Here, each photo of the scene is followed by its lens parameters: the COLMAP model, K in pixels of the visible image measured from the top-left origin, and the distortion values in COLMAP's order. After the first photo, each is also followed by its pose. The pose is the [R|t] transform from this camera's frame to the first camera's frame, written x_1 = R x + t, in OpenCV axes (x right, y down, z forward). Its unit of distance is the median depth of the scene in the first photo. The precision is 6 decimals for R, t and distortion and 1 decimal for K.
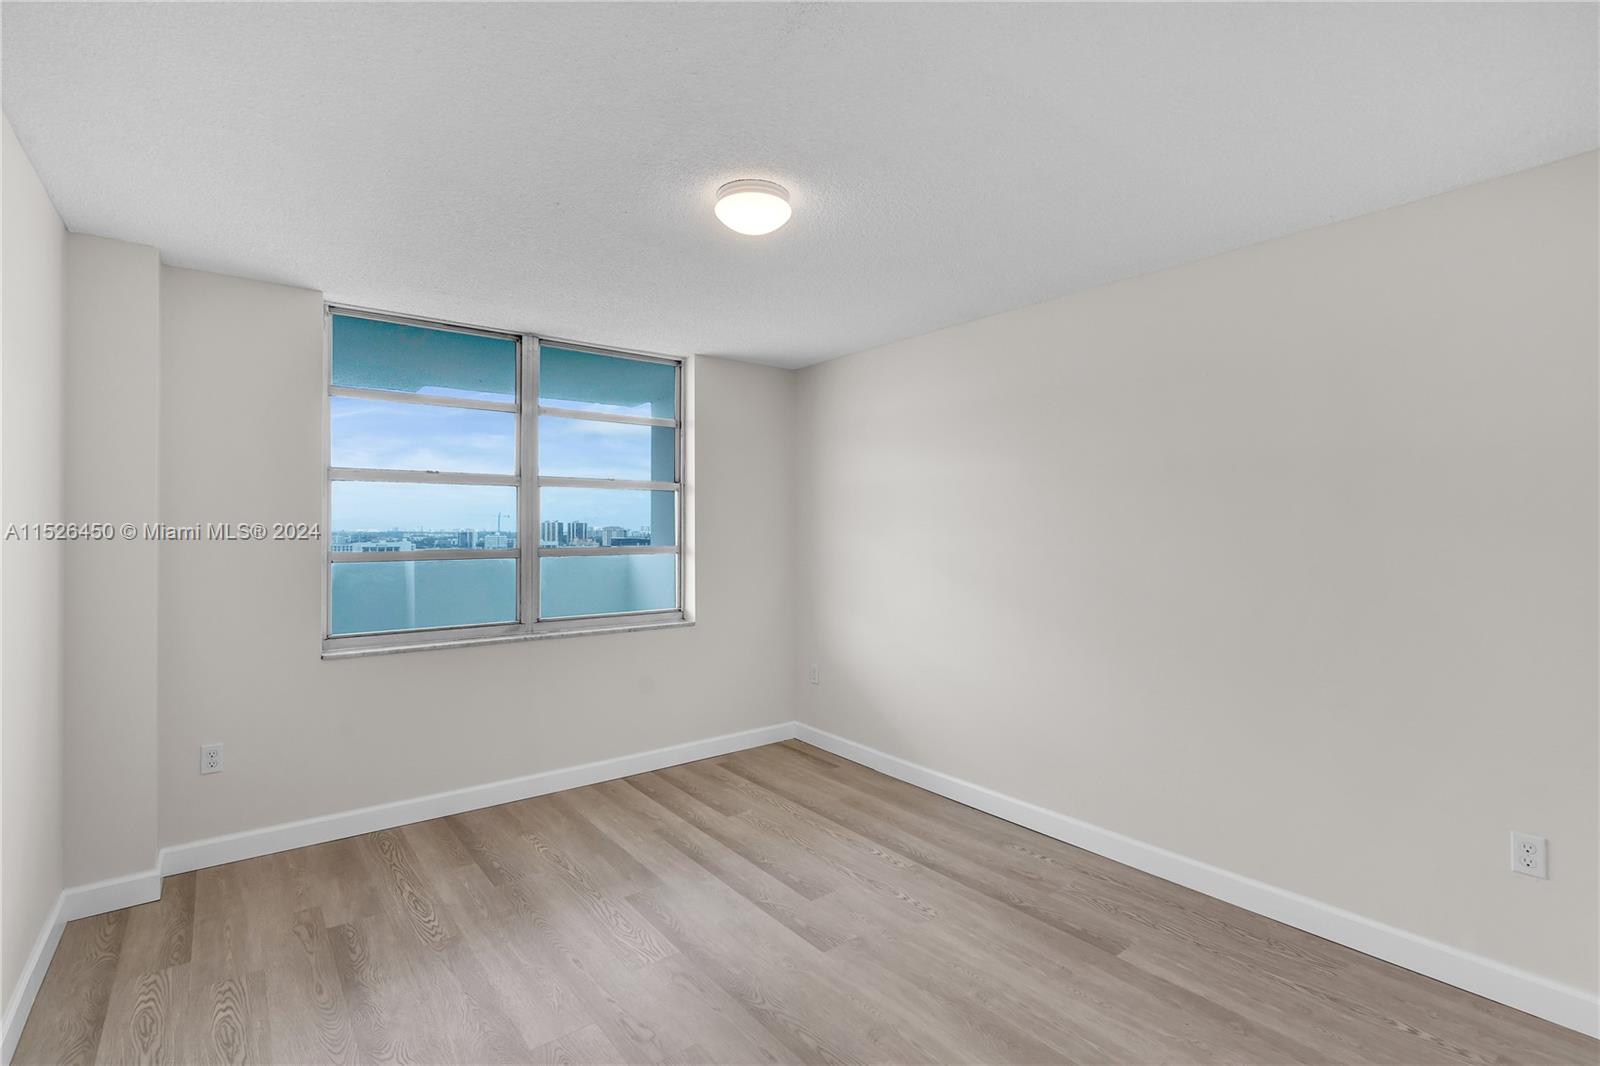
lens RADIAL K [[736.2, 0, 806.9], [0, 736.2, 529.7], [0, 0, 1]] dist [0.000817, 0.000466]
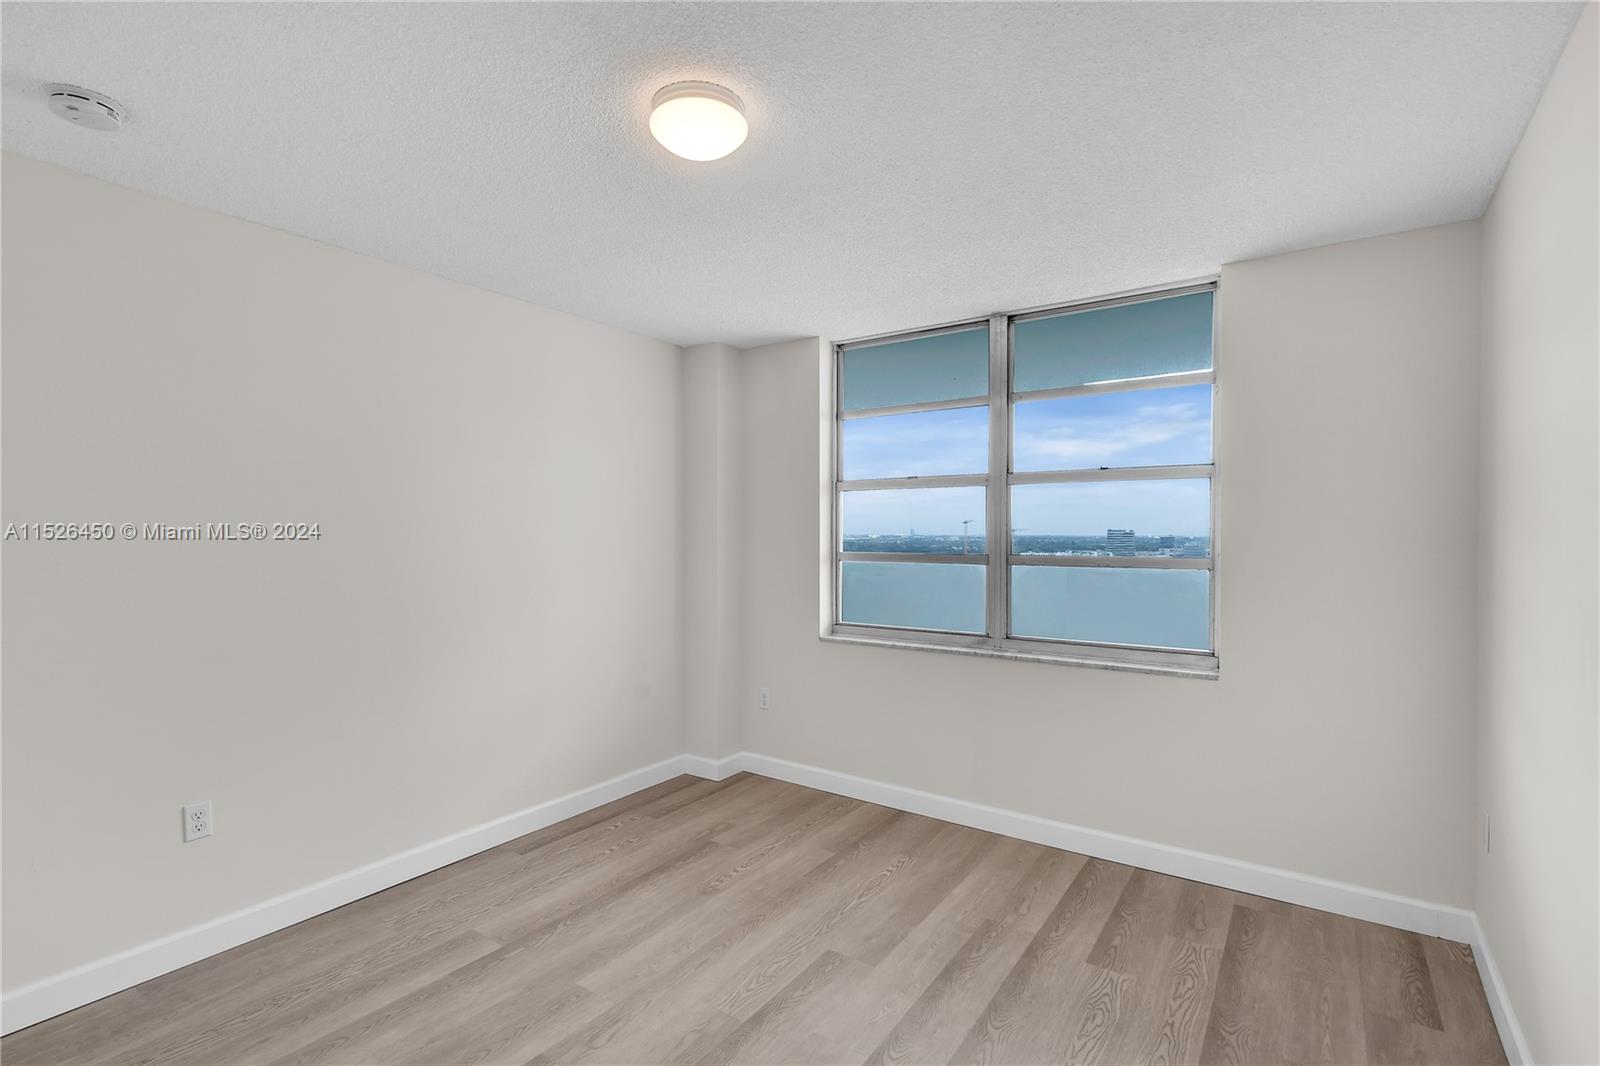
lens RADIAL K [[756.8, 0, 802.2], [0, 756.8, 544.1], [0, 0, 1]] dist [-0.001073, 0.000353]
pose [[0.281304, 0.019984, -0.959411, 0.467297], [-0.000019, 0.999783, 0.020820, -0.007028], [0.959619, -0.005839, 0.281243, 0.548583]]
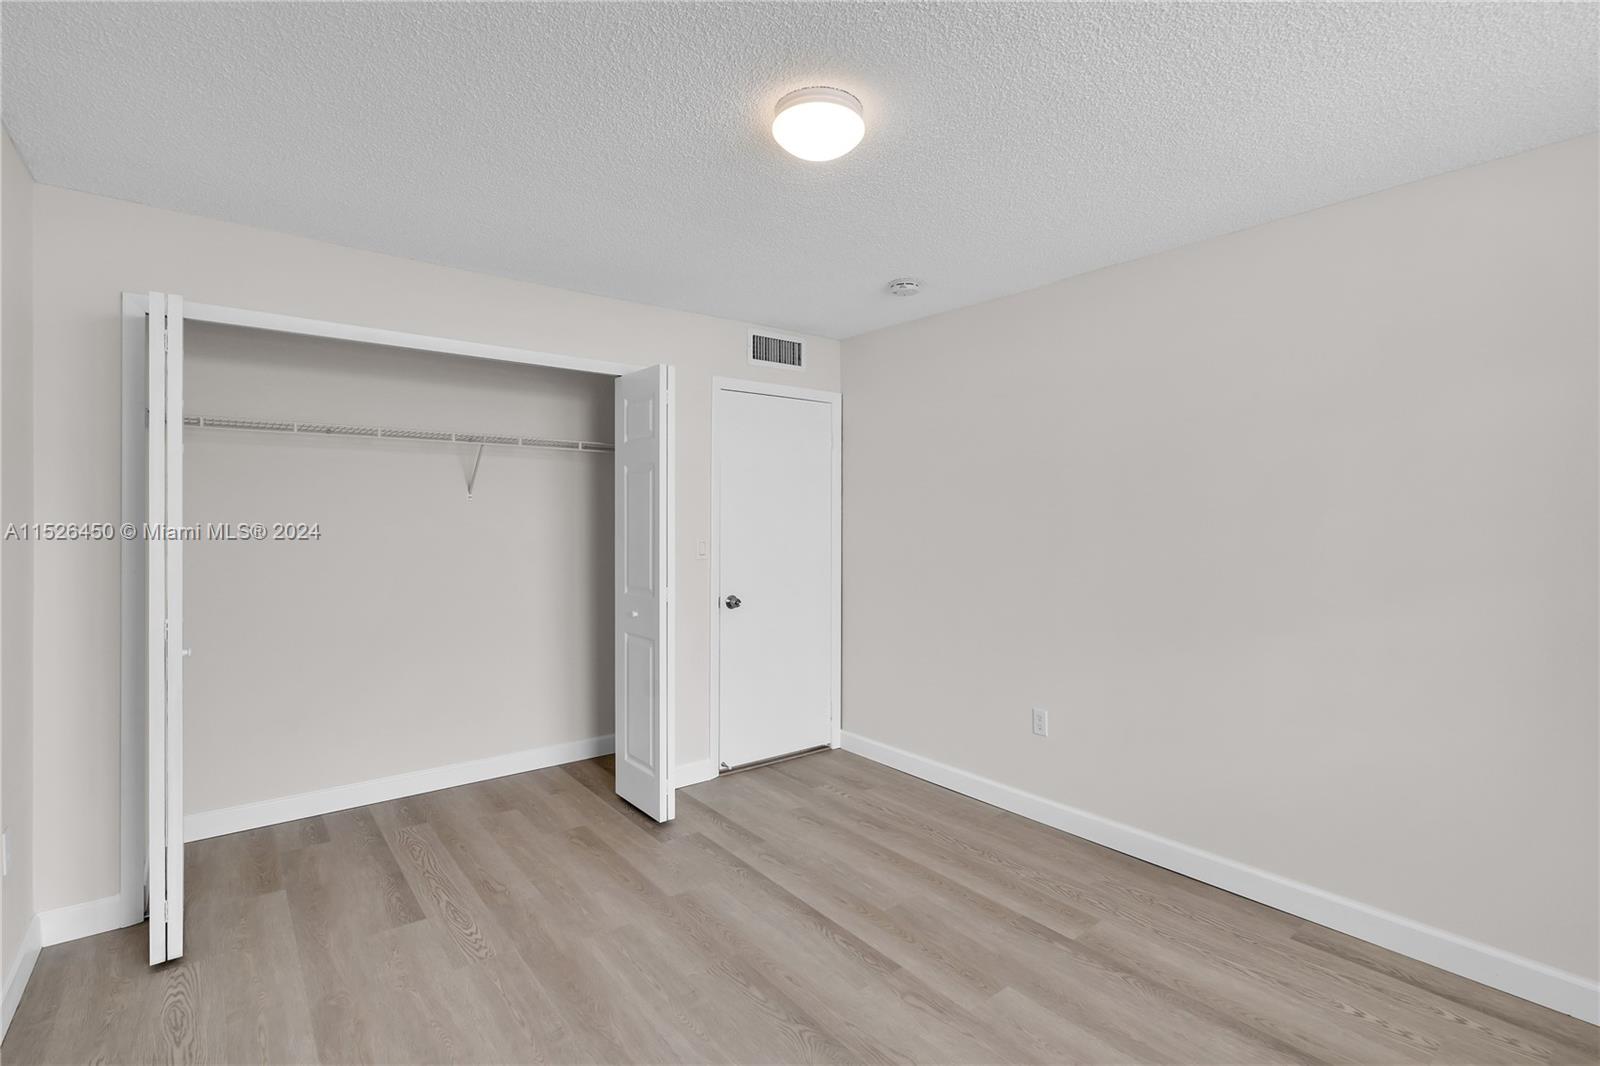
lens RADIAL K [[736.2, 0, 806.9], [0, 736.2, 529.7], [0, 0, 1]] dist [0.000817, 0.000466]
pose [[-0.999923, -0.002277, 0.012205, -0.045818], [-0.002203, 0.999979, 0.006139, 0.008149], [-0.012219, 0.006112, -0.999907, 1.142705]]
